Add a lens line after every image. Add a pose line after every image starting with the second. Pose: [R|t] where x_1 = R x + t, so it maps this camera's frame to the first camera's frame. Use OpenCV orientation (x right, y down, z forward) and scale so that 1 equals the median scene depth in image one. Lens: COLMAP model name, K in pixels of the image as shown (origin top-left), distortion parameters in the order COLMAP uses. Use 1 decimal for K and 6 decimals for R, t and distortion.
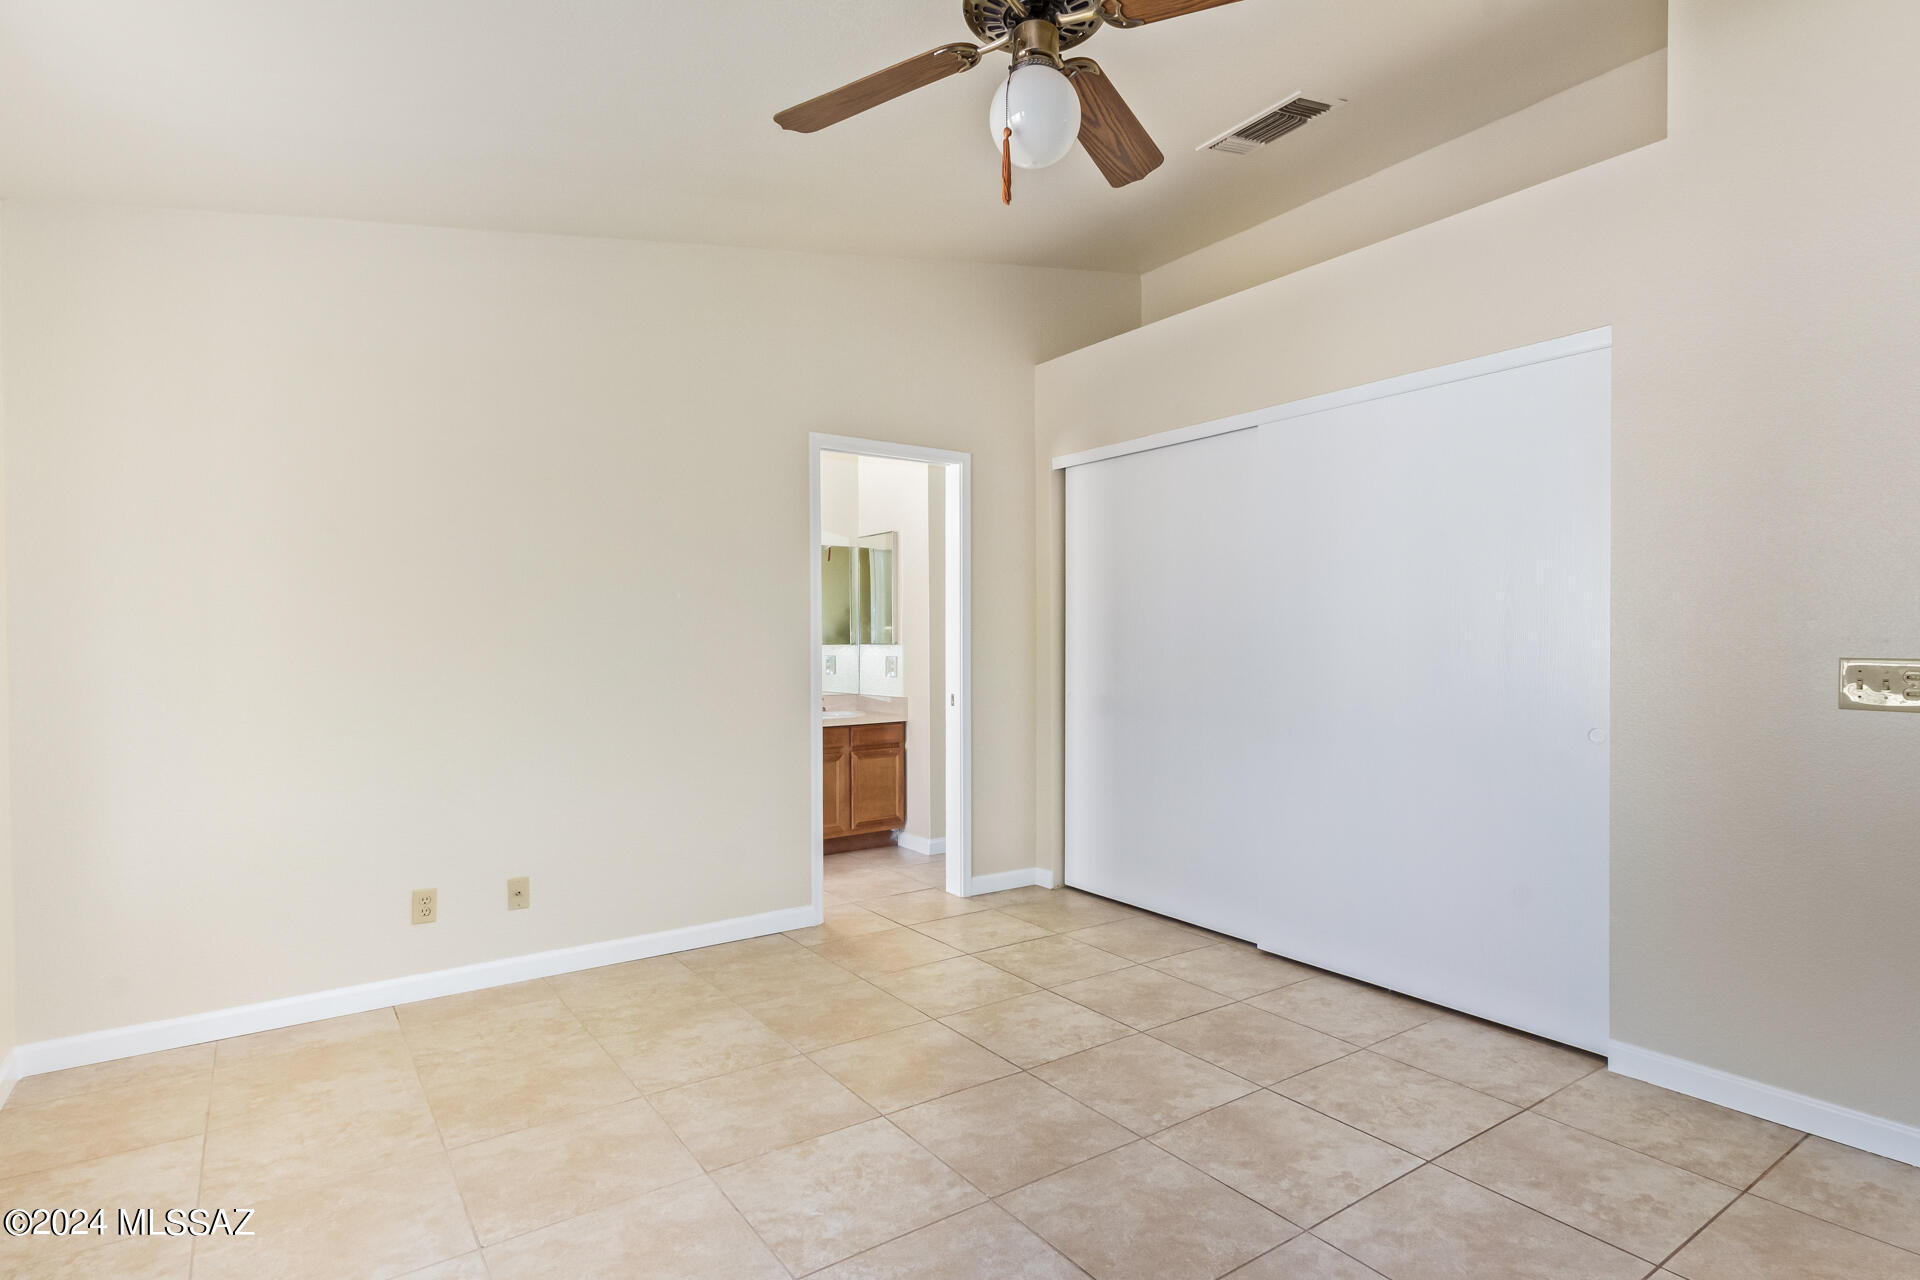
lens RADIAL K [[1001.2, 0, 955.7], [0, 1001.2, 637.2], [0, 0, 1]] dist [-0.001910, -0.001017]
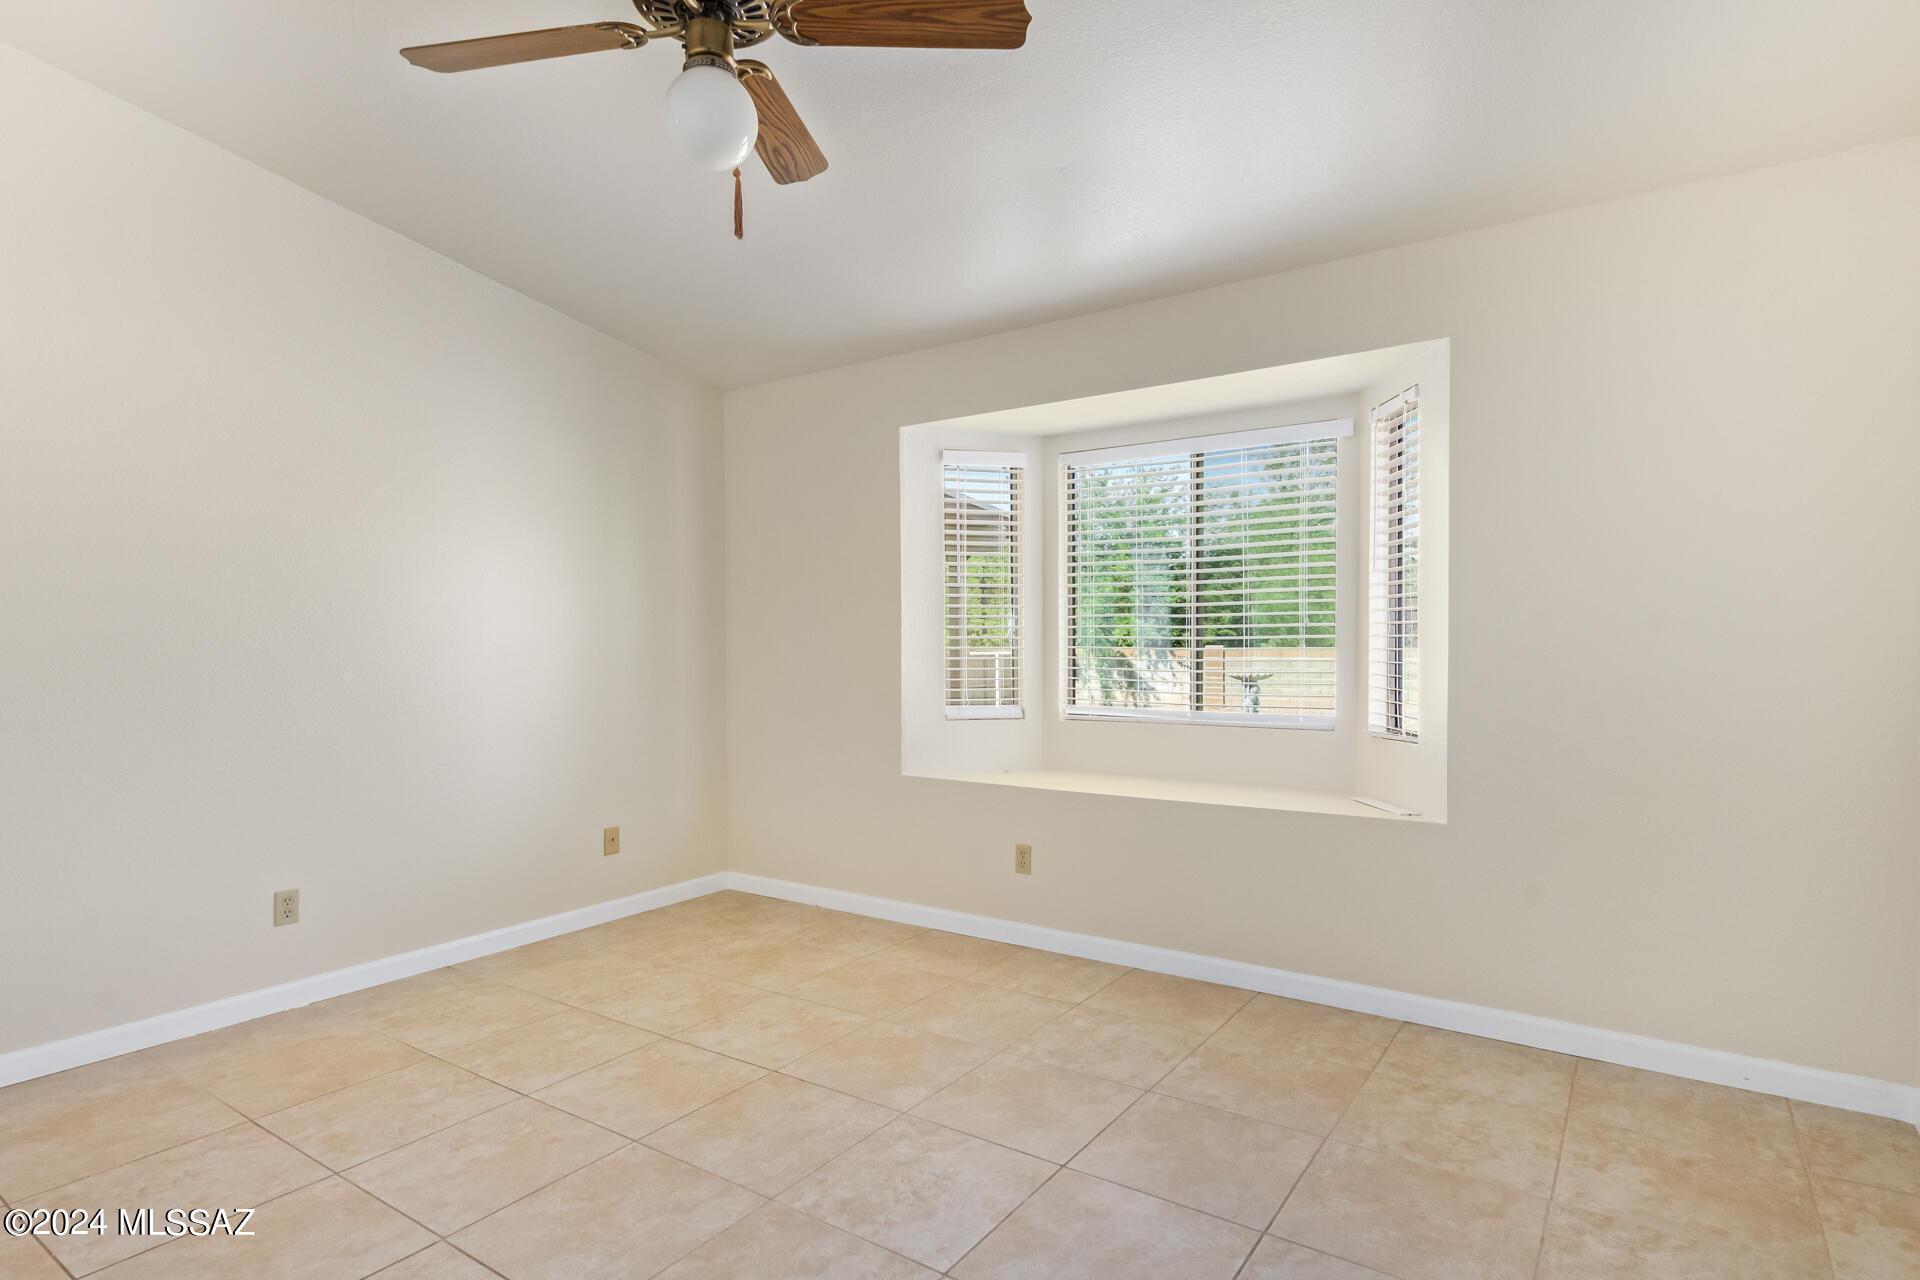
lens RADIAL K [[958.2, 0, 1007.5], [0, 958.2, 616.9], [0, 0, 1]] dist [0.003195, 0.000687]
pose [[-0.918210, -0.000378, -0.396093, 0.169839], [0.011023, 0.999588, -0.026507, 0.002781], [0.395940, -0.028705, -0.917828, 1.695903]]
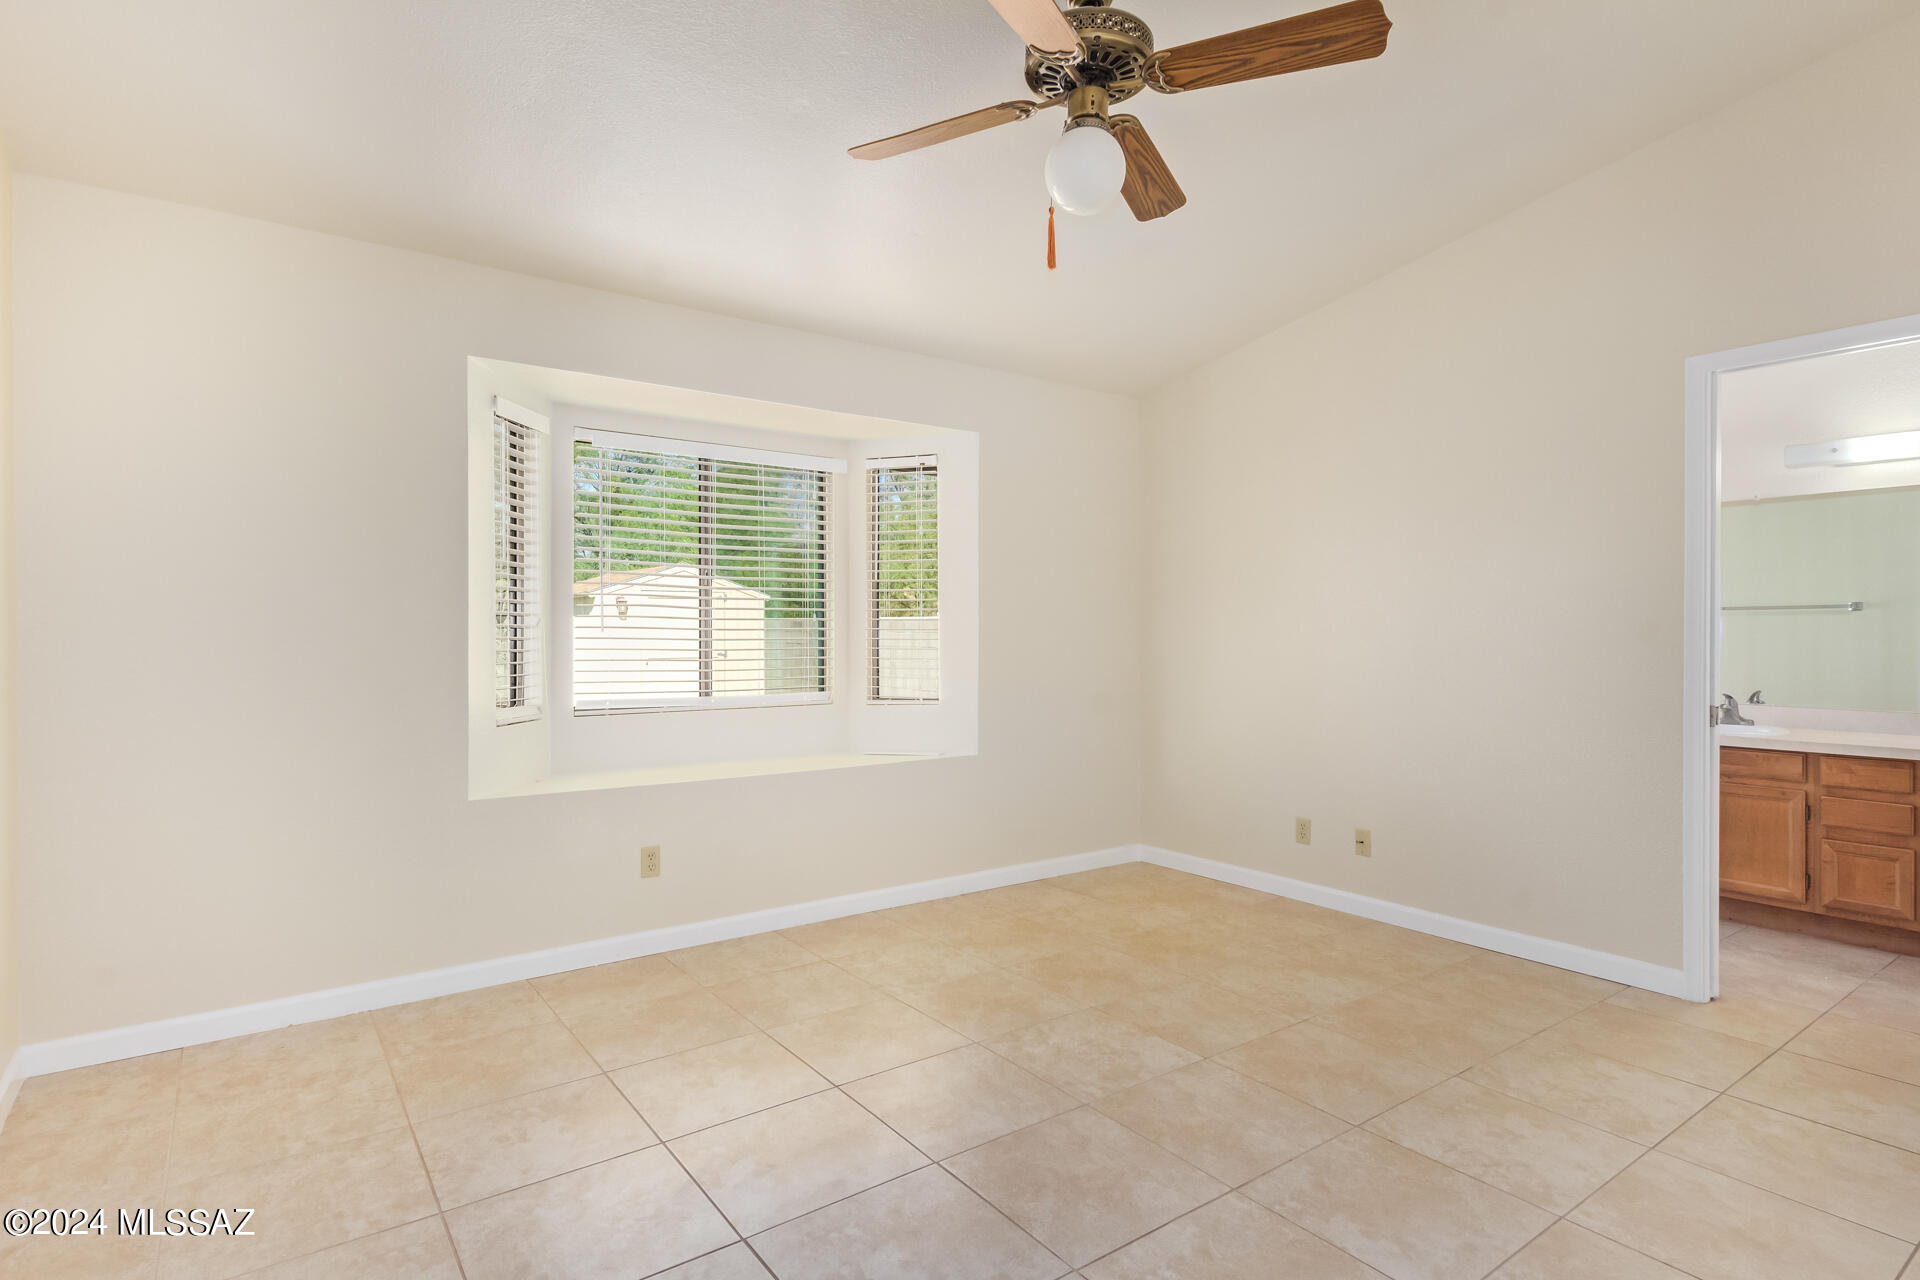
lens RADIAL K [[952.1, 0, 939.3], [0, 952.1, 643.5], [0, 0, 1]] dist [0.004118, -0.000582]
pose [[0.010208, 0.018548, -0.999776, 0.978430], [0.003013, 0.999823, 0.018580, -0.004875], [0.999943, -0.003202, 0.010150, 0.692173]]
